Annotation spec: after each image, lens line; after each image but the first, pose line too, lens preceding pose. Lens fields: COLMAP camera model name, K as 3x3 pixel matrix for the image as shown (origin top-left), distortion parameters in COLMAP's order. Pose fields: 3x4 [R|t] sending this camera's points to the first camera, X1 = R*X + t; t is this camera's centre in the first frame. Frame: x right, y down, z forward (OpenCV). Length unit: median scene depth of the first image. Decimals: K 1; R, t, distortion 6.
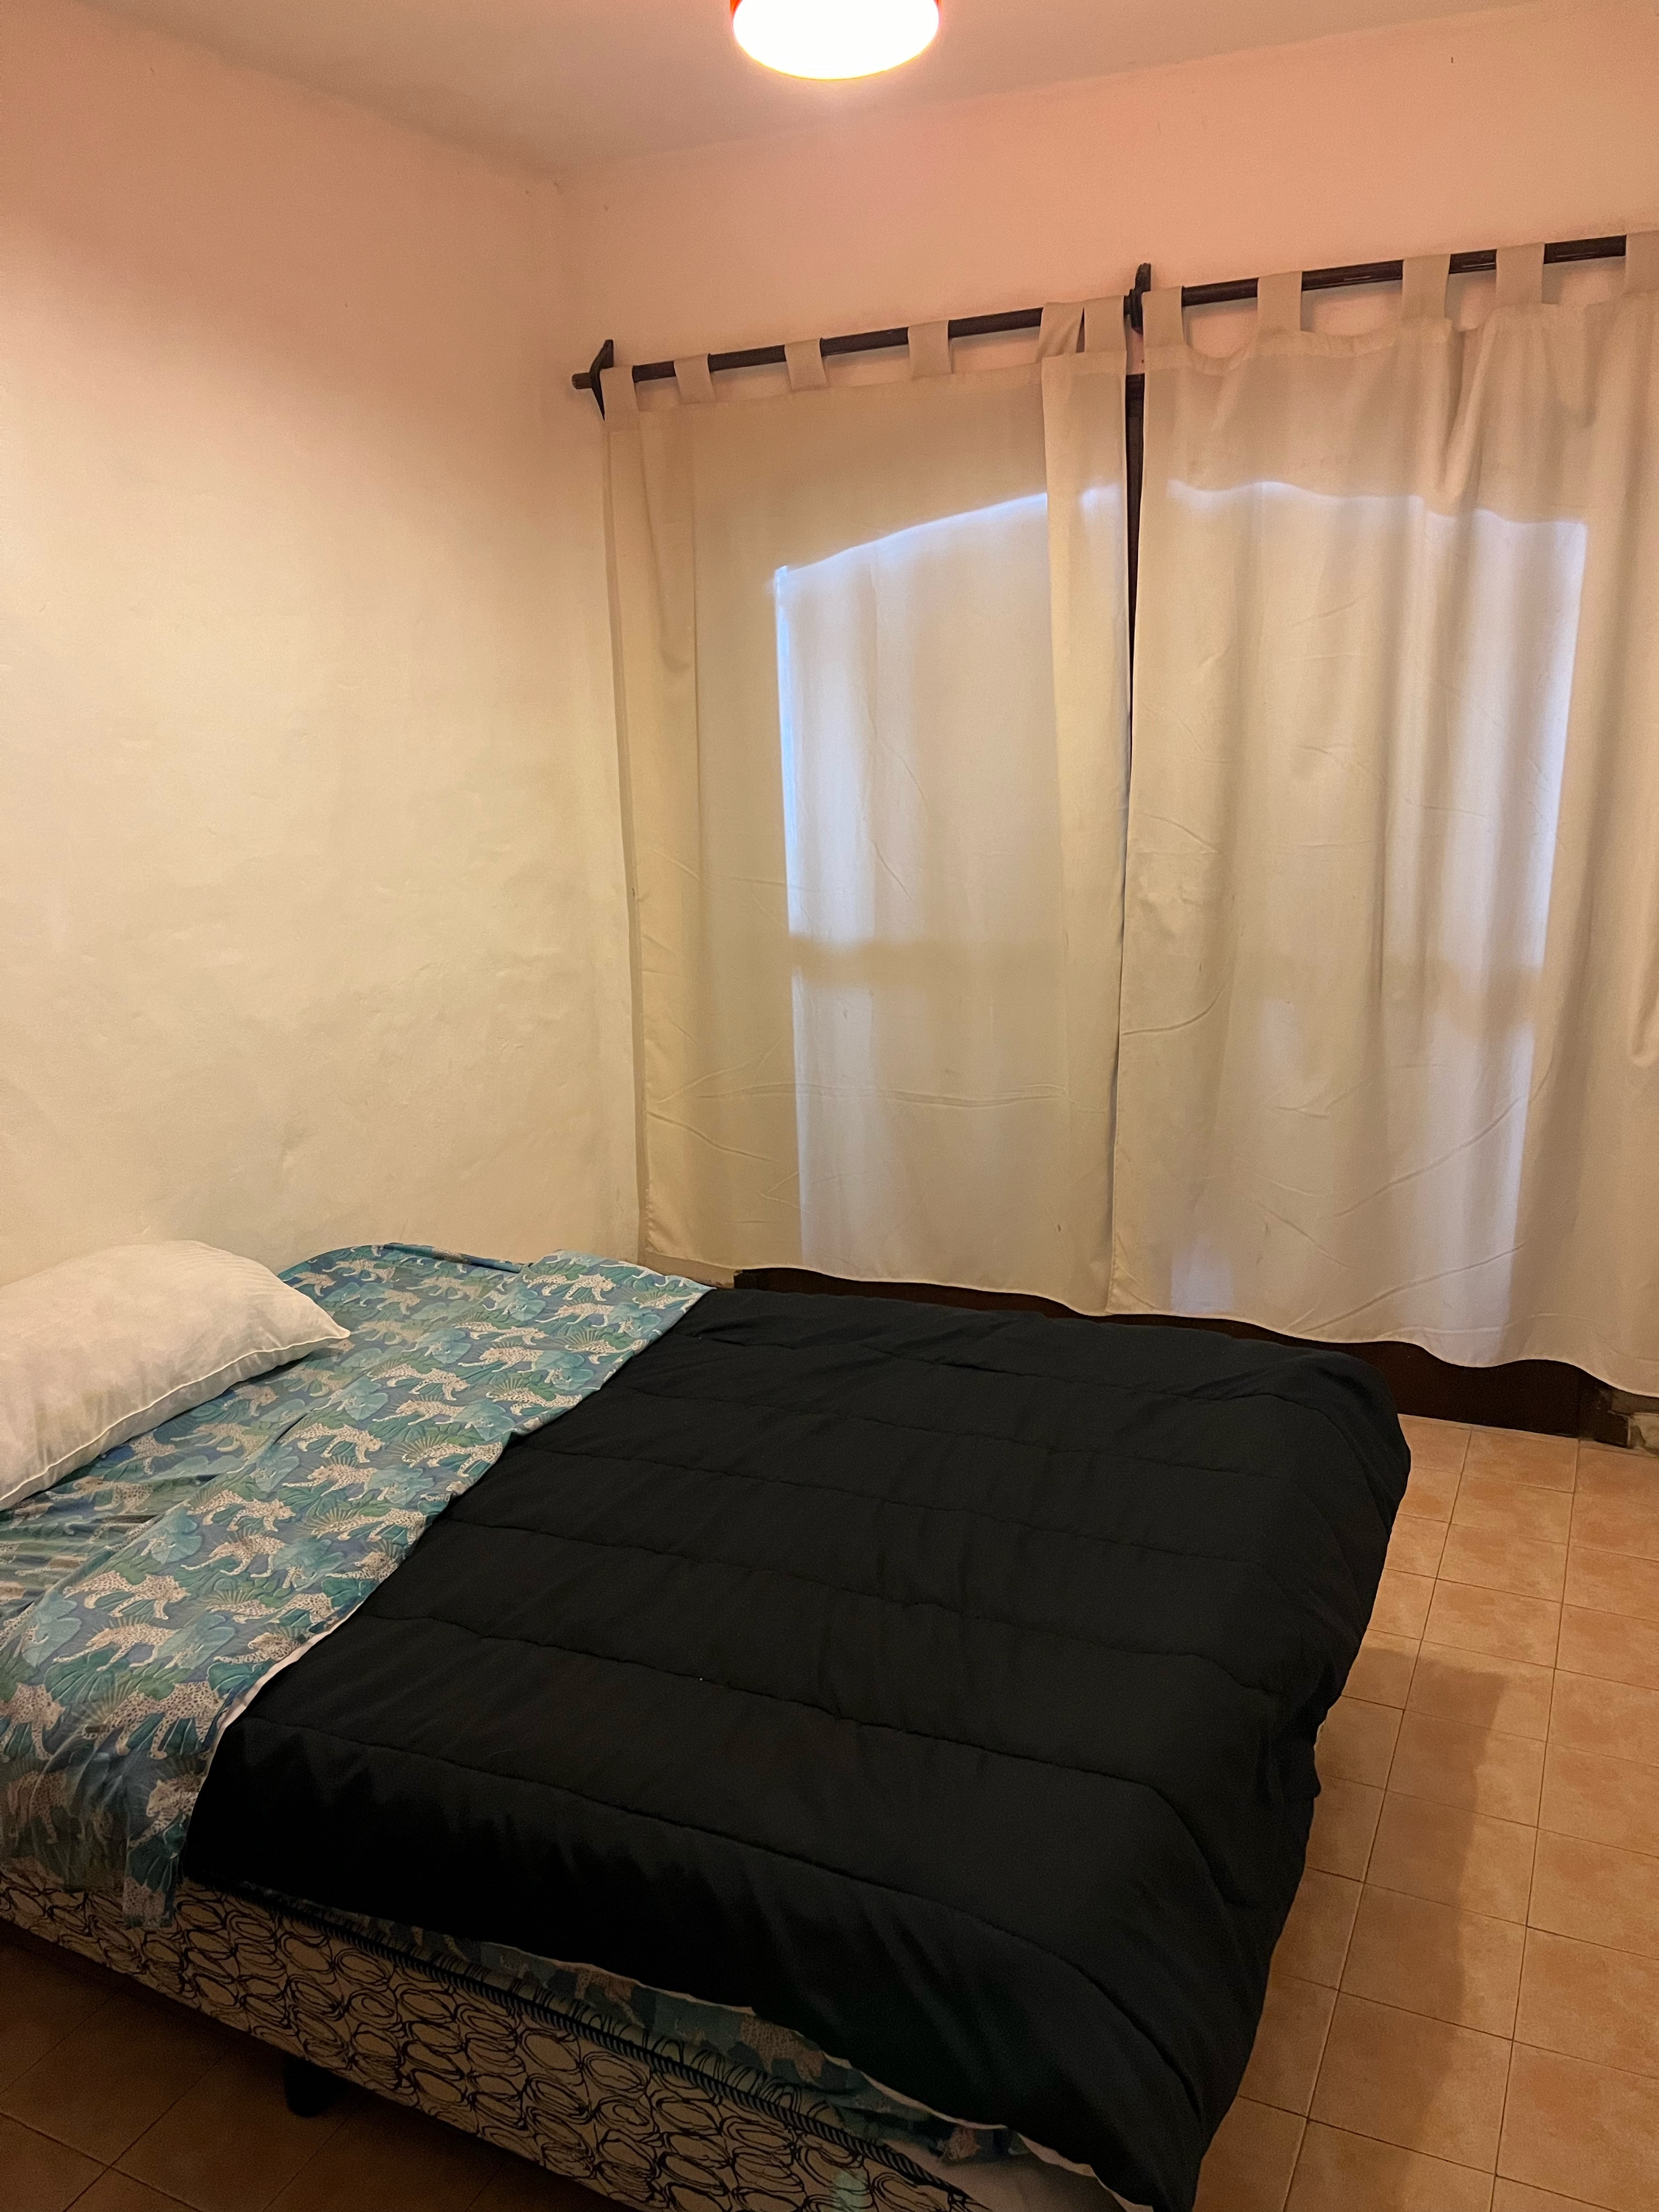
lens RADIAL K [[1661.7, 0, 828.8], [0, 1661.7, 1110.1], [0, 0, 1]] dist [0.004105, 0.001616]
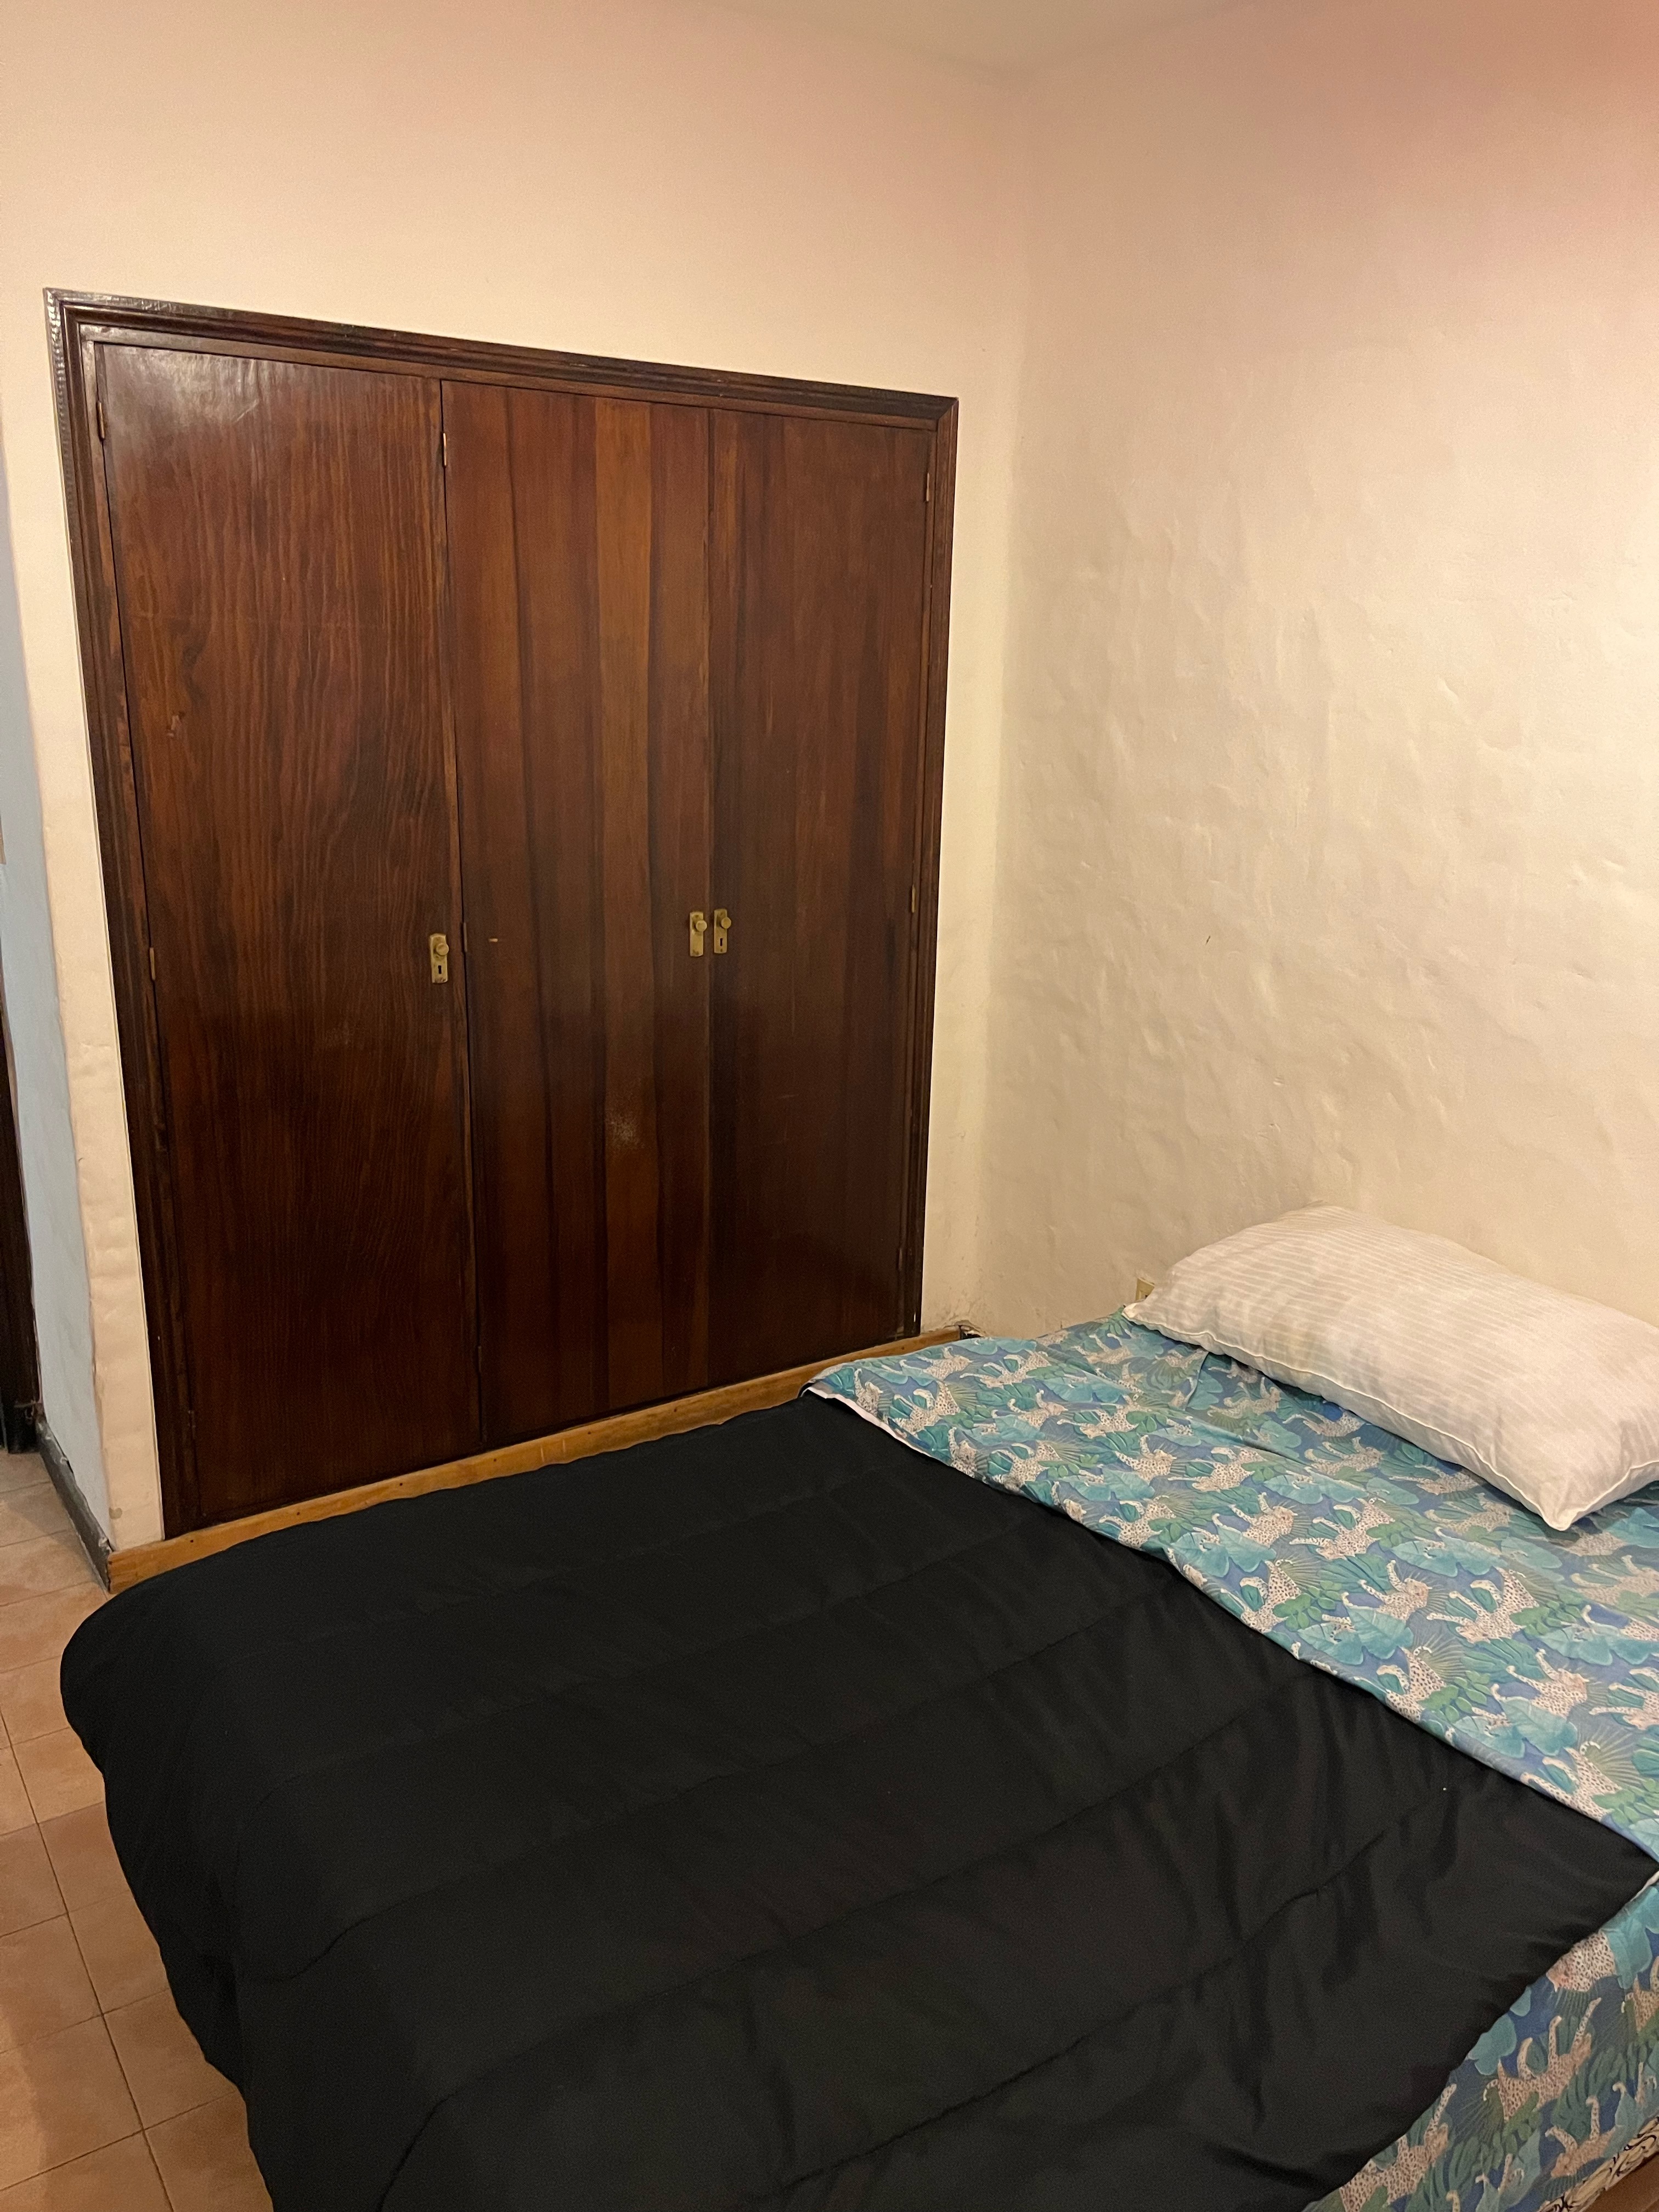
lens RADIAL K [[1661.7, 0, 829.7], [0, 1661.7, 1102.0], [0, 0, 1]] dist [0.004105, 0.001616]
pose [[-0.527250, 0.243594, -0.814045, 0.509787], [-0.223972, 0.884305, 0.409683, -0.303855], [0.819661, 0.398329, -0.411692, 1.054700]]
